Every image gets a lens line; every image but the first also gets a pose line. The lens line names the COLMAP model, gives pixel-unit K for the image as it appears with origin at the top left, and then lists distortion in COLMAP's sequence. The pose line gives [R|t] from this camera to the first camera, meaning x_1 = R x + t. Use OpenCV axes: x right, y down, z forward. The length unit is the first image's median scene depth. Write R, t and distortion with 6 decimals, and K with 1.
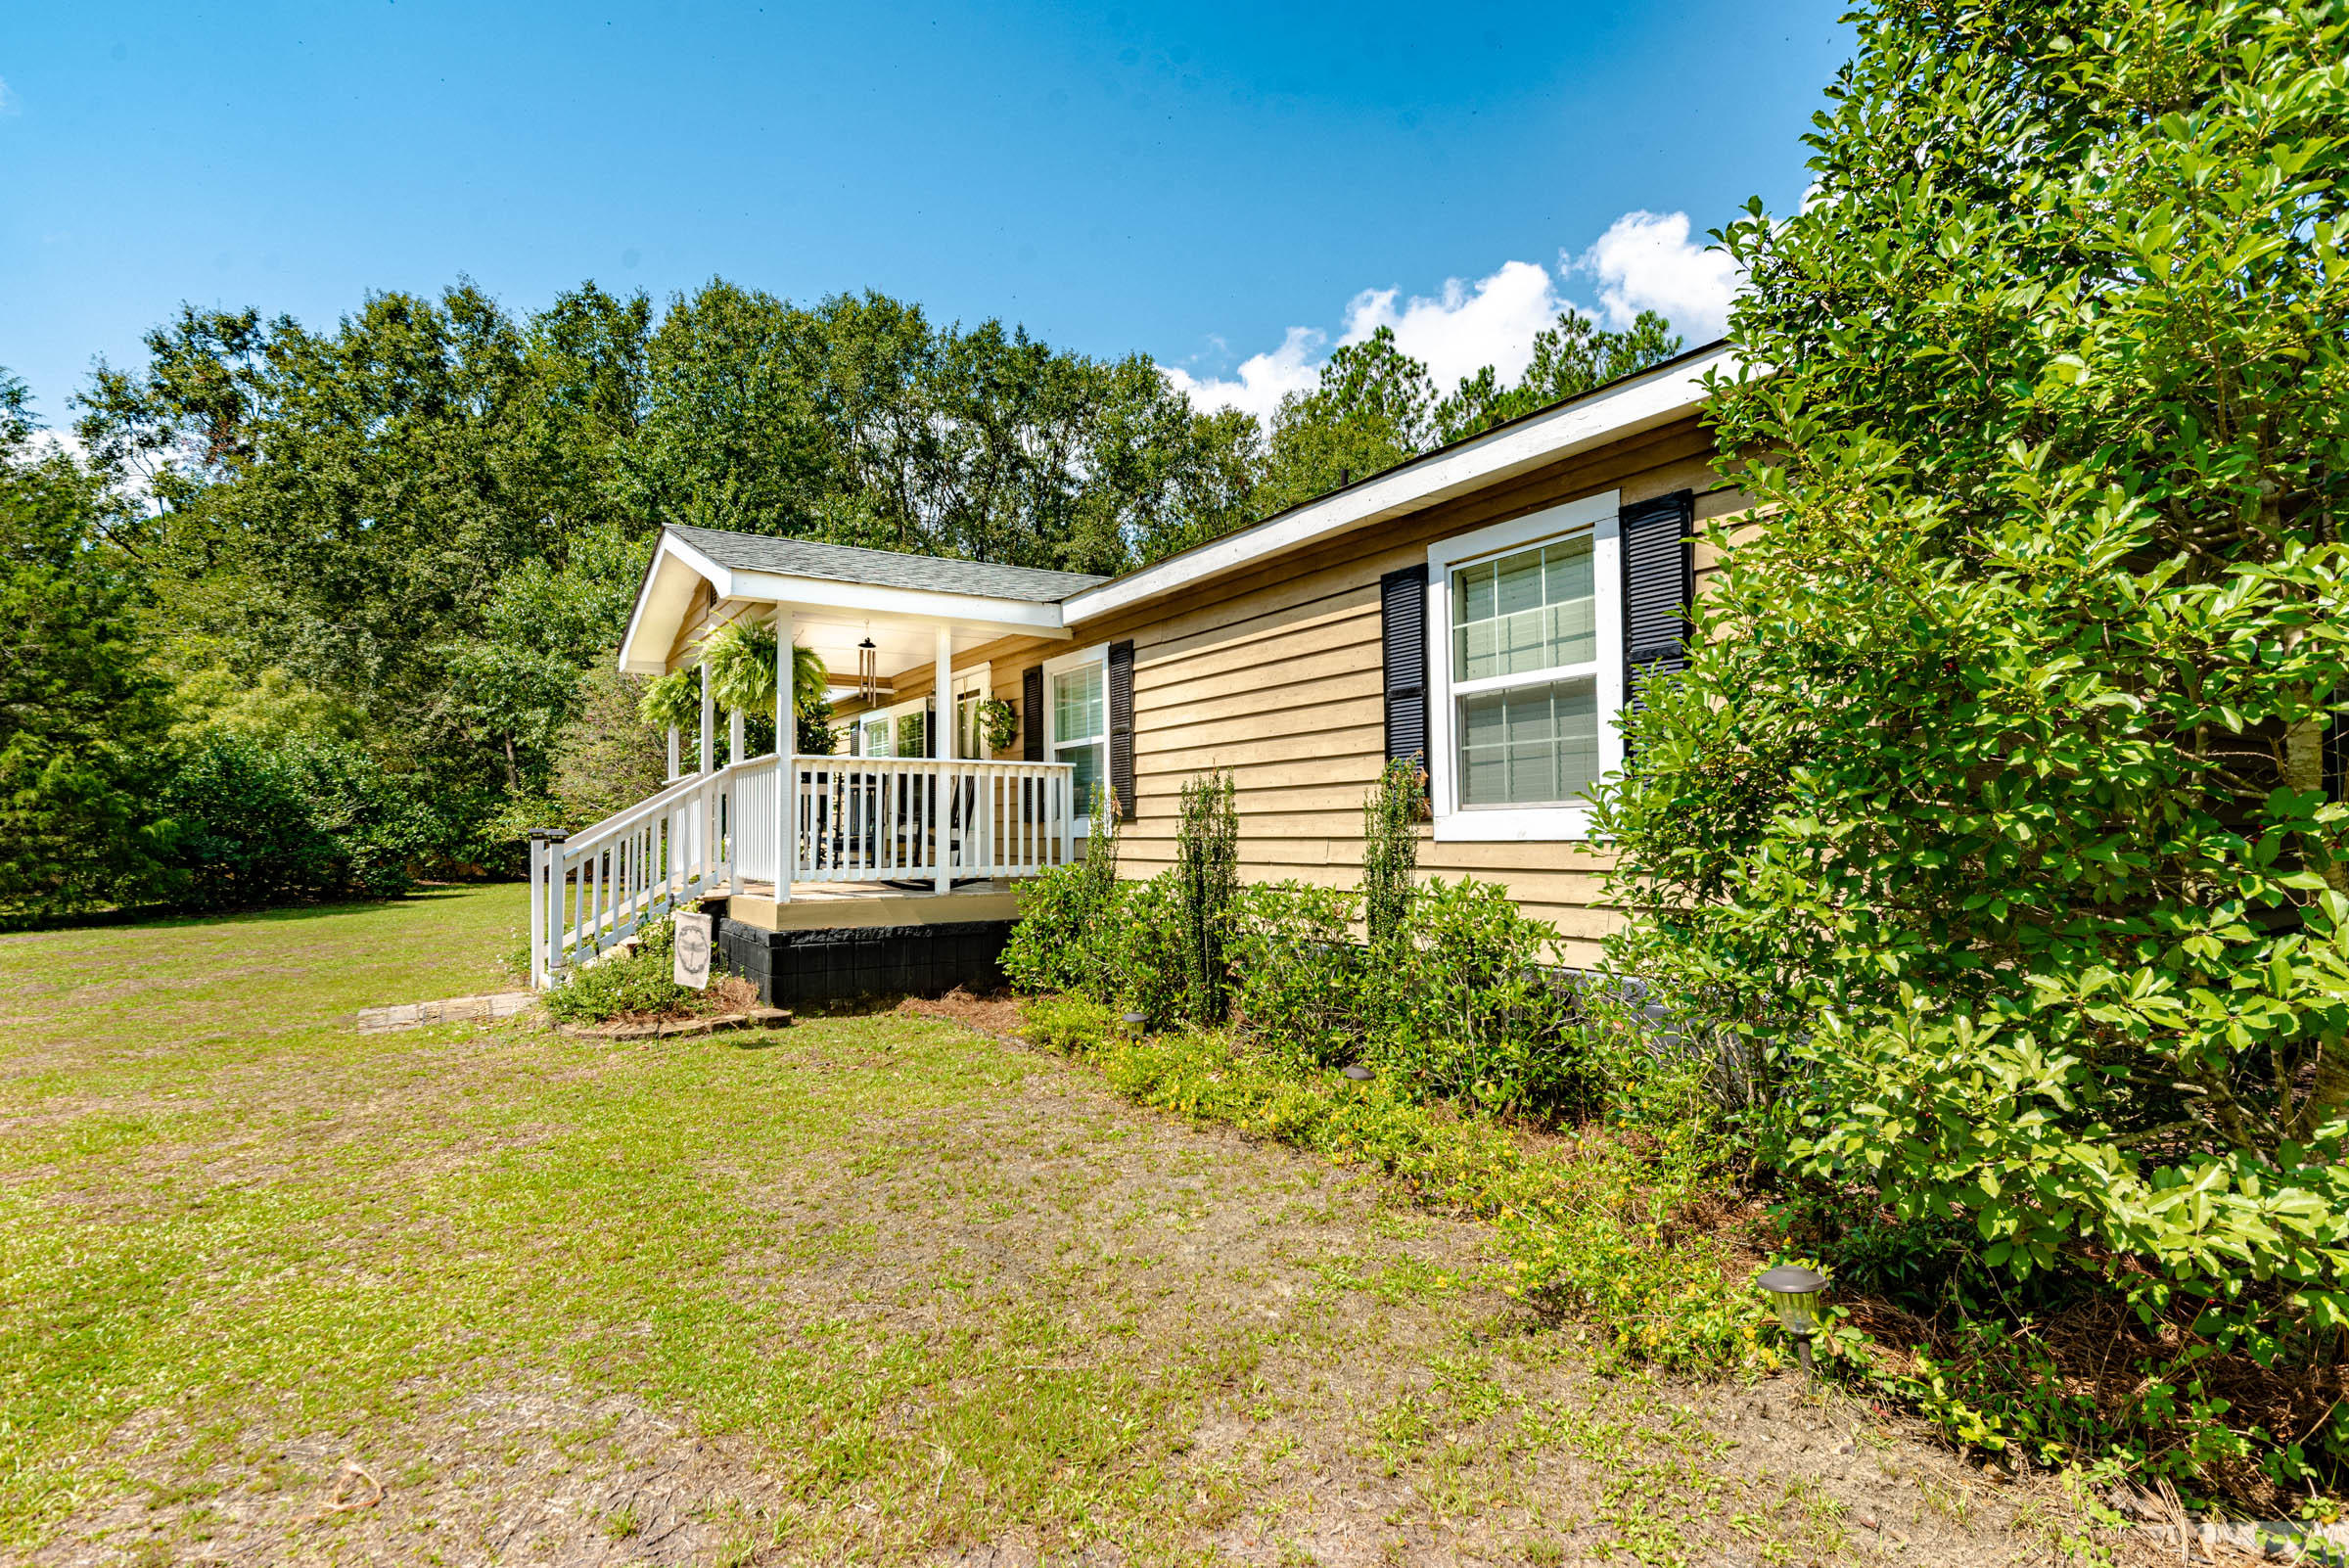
lens RADIAL K [[1207.3, 0, 1198.4], [0, 1207.3, 771.3], [0, 0, 1]] dist [0.002195, 0.000103]
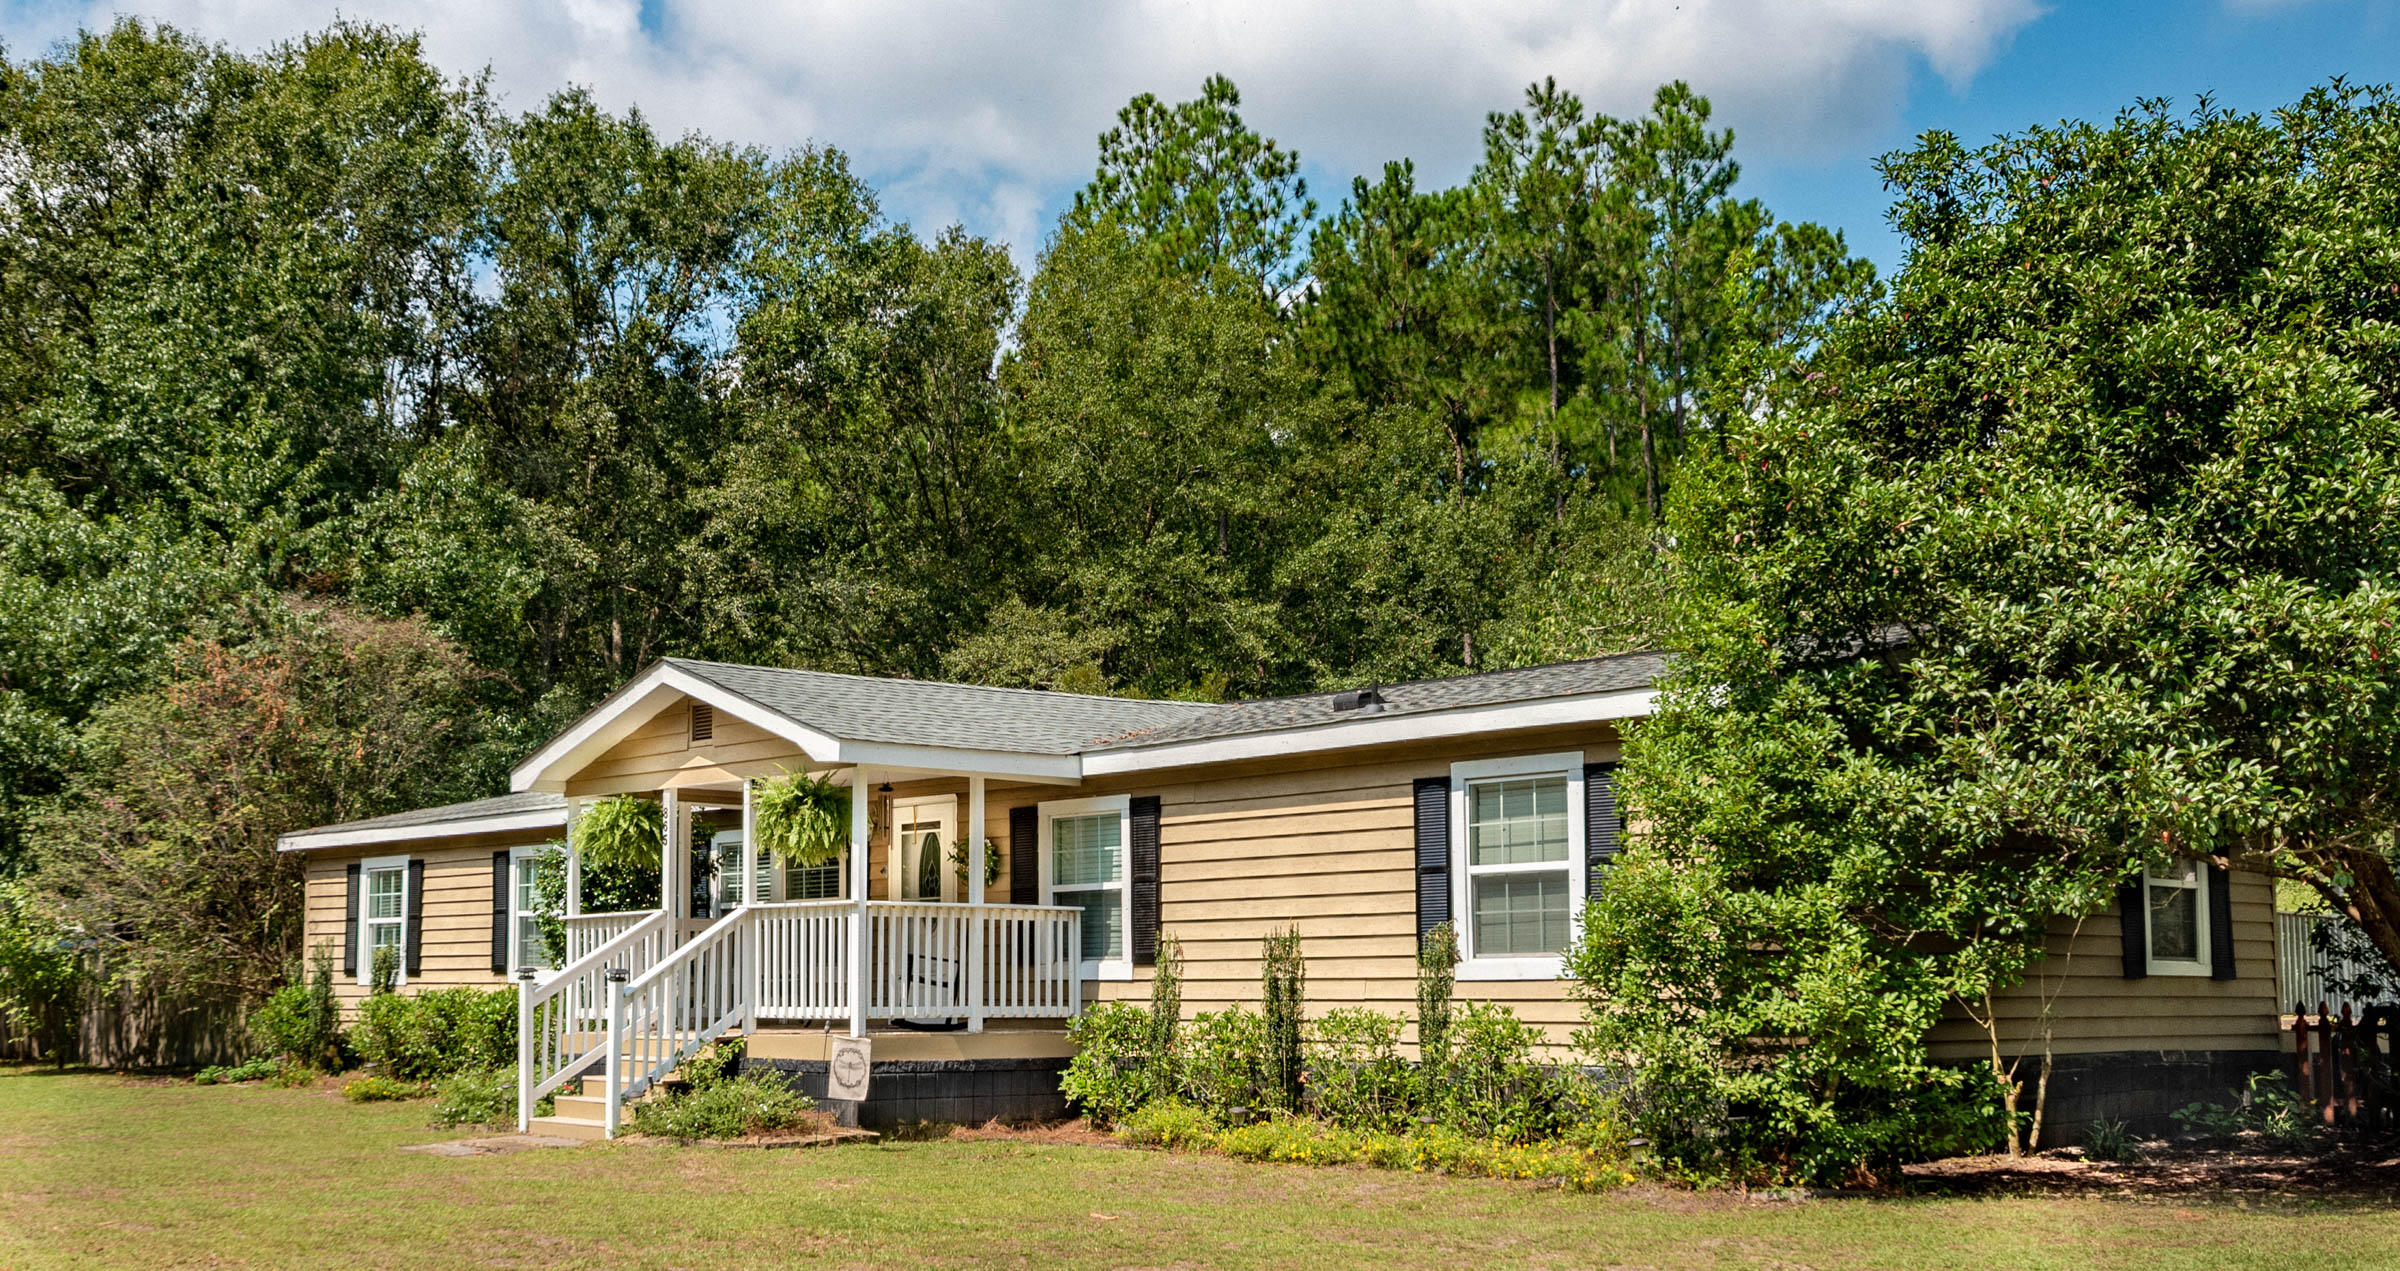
lens RADIAL K [[2666.7, 0, 1188.3], [0, 2666.7, 641.8], [0, 0, 1]] dist [0.119793, 0.000000]
pose [[0.985474, 0.032347, 0.166714, -0.418021], [-0.018133, 0.996123, -0.086086, -0.039553], [-0.168853, 0.081812, 0.982240, -1.318958]]
